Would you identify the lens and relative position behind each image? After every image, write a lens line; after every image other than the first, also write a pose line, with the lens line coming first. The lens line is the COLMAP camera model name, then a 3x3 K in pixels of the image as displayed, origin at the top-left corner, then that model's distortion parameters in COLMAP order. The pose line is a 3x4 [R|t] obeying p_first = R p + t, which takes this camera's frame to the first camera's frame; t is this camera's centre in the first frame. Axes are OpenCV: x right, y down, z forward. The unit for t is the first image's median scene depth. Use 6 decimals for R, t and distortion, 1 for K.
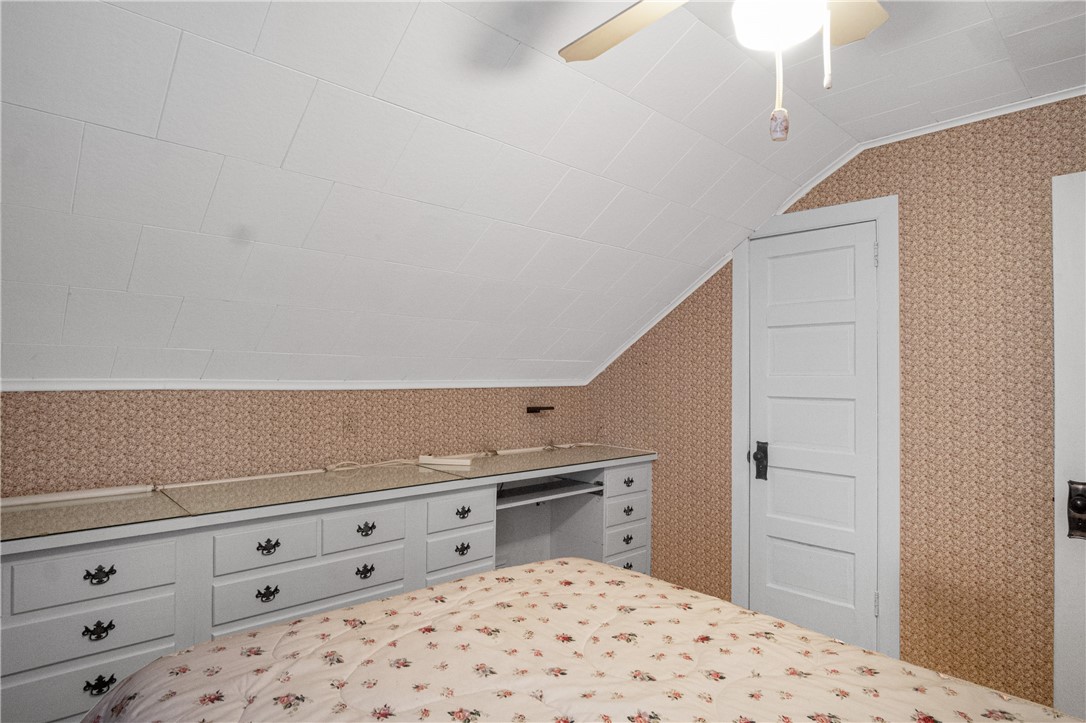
lens RADIAL K [[594.3, 0, 546.2], [0, 594.3, 388.0], [0, 0, 1]] dist [-0.026925, 0.002149]
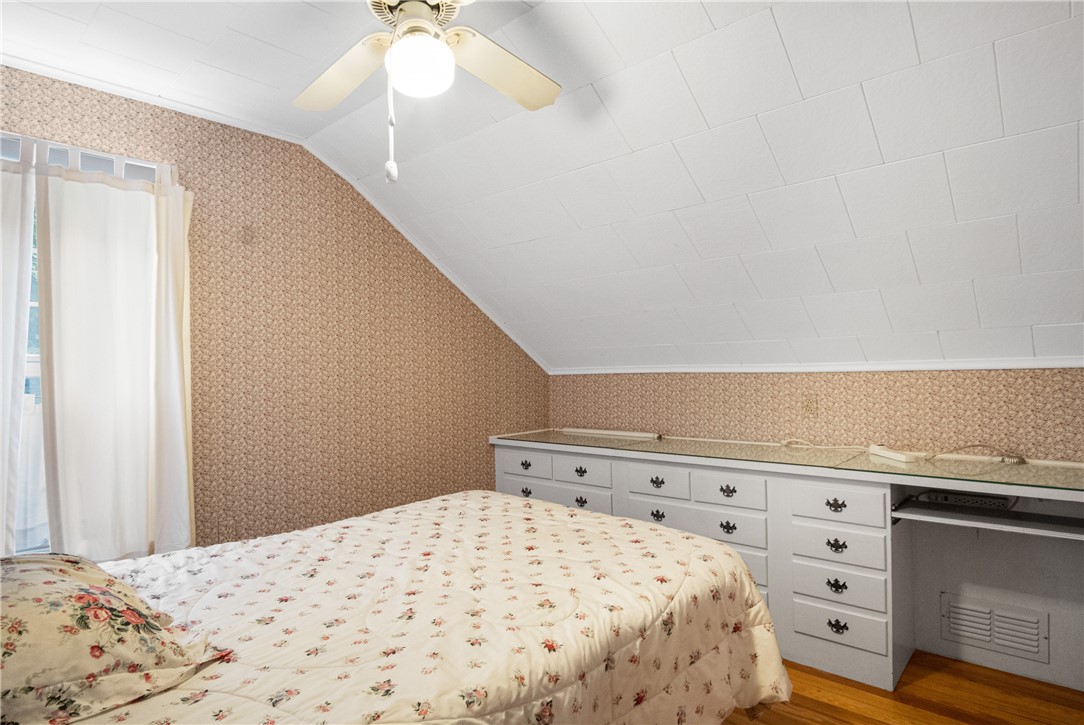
lens RADIAL K [[587.7, 0, 542.5], [0, 587.7, 384.4], [0, 0, 1]] dist [-0.000993, -0.000192]
pose [[0.085602, 0.007818, -0.996299, 0.849989], [-0.004273, 0.999963, 0.007480, 0.024382], [0.996320, 0.003617, 0.085632, 0.566035]]
